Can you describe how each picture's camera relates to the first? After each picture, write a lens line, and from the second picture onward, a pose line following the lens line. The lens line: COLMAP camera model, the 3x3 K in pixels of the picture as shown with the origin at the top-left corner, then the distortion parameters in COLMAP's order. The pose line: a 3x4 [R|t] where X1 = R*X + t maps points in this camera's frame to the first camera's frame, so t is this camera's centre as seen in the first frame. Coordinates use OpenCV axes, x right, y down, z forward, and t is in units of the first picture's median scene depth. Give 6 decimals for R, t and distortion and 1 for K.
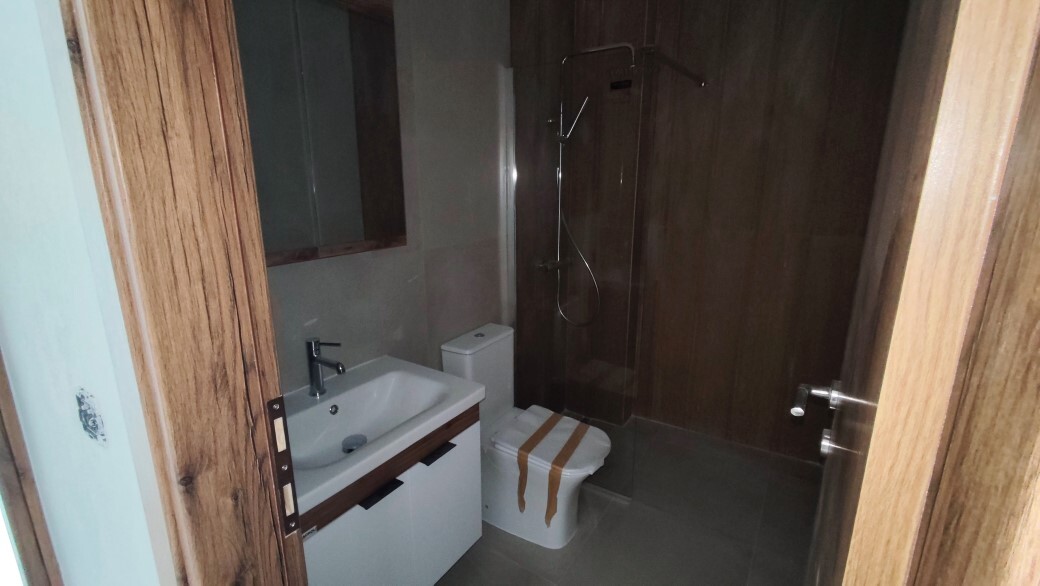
lens RADIAL K [[462.3, 0, 520.0], [0, 462.3, 293.0], [0, 0, 1]] dist [0.002468, 0.000464]
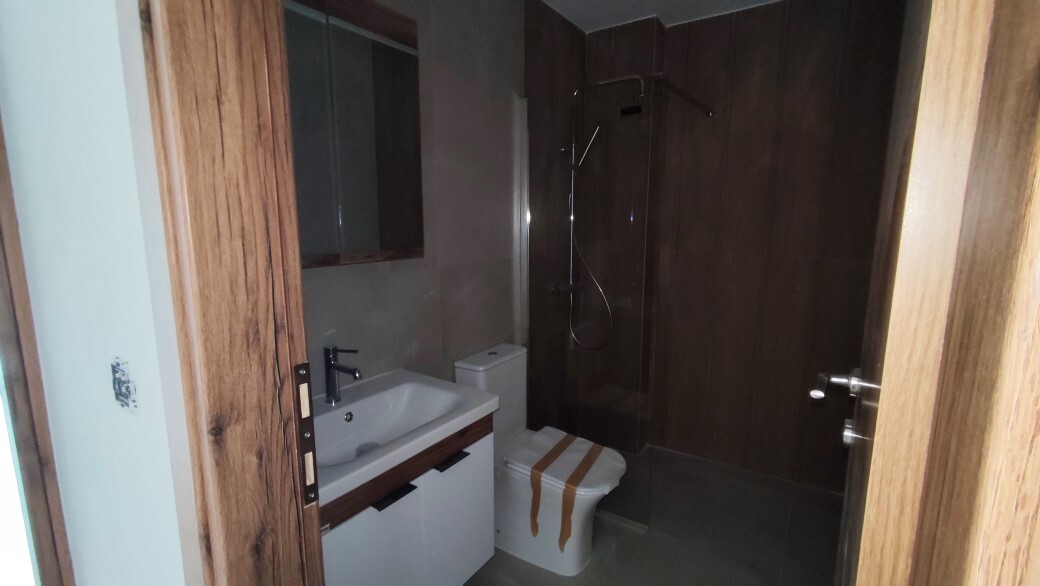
lens RADIAL K [[462.3, 0, 520.0], [0, 462.3, 293.0], [0, 0, 1]] dist [0.002468, 0.000464]
pose [[0.999714, 0.004056, -0.023557, -0.018509], [-0.006003, 0.996518, -0.083163, 0.143991], [0.023137, 0.083280, 0.996258, -0.026158]]
